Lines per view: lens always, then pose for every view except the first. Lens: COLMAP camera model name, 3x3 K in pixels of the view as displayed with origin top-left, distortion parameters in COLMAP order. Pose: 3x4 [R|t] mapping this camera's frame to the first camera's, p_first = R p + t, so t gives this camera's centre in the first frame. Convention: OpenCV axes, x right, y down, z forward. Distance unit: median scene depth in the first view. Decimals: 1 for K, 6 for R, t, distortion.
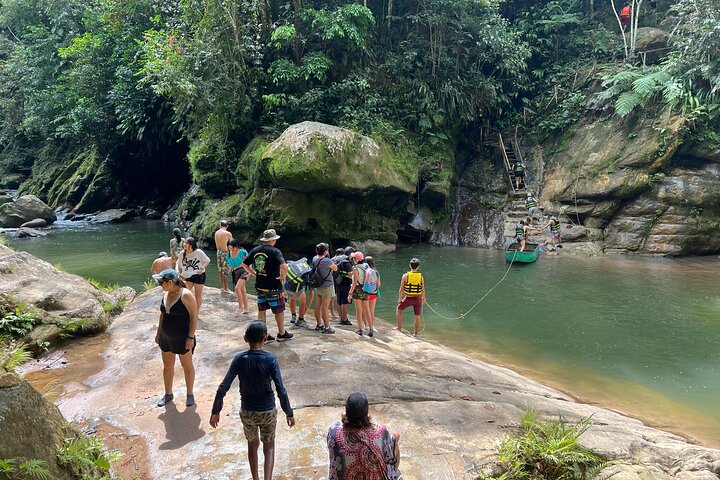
lens RADIAL K [[553.5, 0, 357.3], [0, 553.5, 235.8], [0, 0, 1]] dist [0.083312, -0.151768]
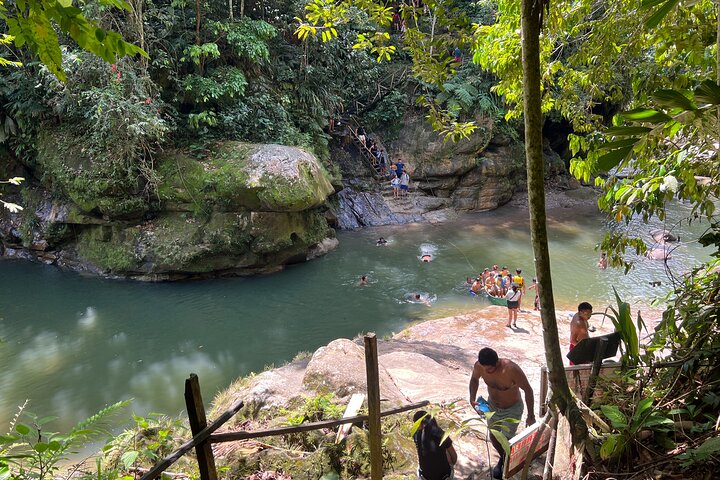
lens RADIAL K [[571.3, 0, 351.3], [0, 571.3, 241.0], [0, 0, 1]] dist [0.086247, -0.149559]
pose [[0.739895, -0.219404, 0.635938, -0.713381], [0.116065, 0.972778, 0.200579, -0.227457], [-0.662634, -0.074597, 0.745219, 0.050328]]
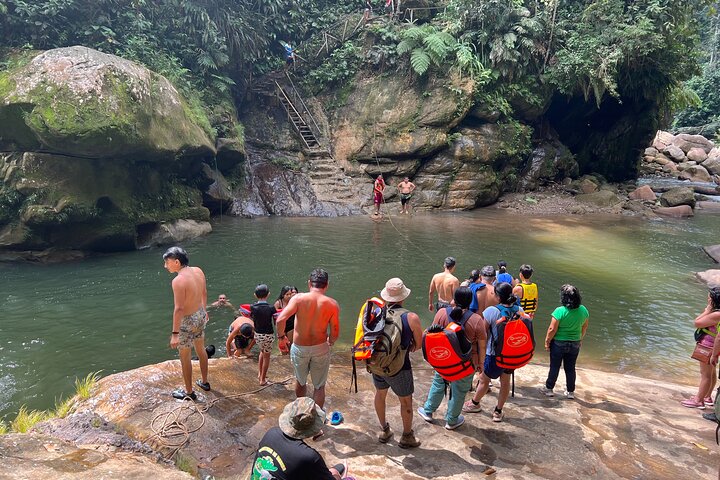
lens RADIAL K [[550.1, 0, 362.3], [0, 550.1, 243.2], [0, 0, 1]] dist [0.069747, -0.062348]
pose [[0.769024, -0.123047, 0.627265, -0.262607], [0.049126, 0.989772, 0.133930, -0.049513], [-0.637329, -0.072181, 0.767203, 0.271523]]
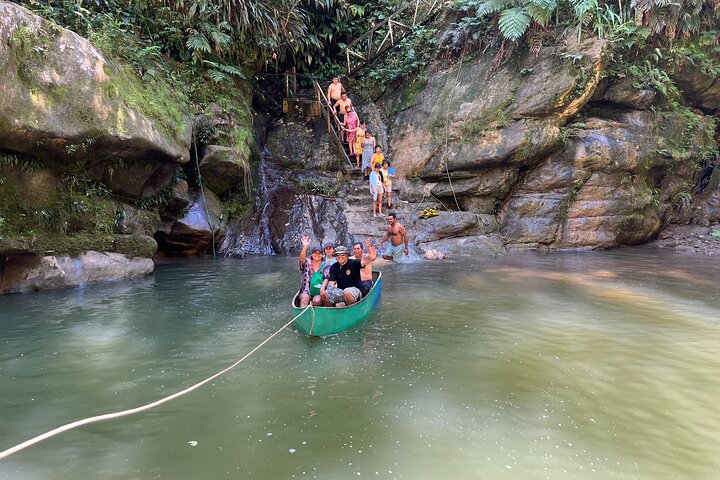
lens RADIAL K [[546.0, 0, 361.3], [0, 546.0, 244.0], [0, 0, 1]] dist [0.050879, -0.058598]
pose [[0.913211, -0.047884, 0.404664, 0.041860], [0.060092, 0.998039, -0.017513, 0.022866], [-0.403032, 0.040310, 0.914298, 0.483448]]
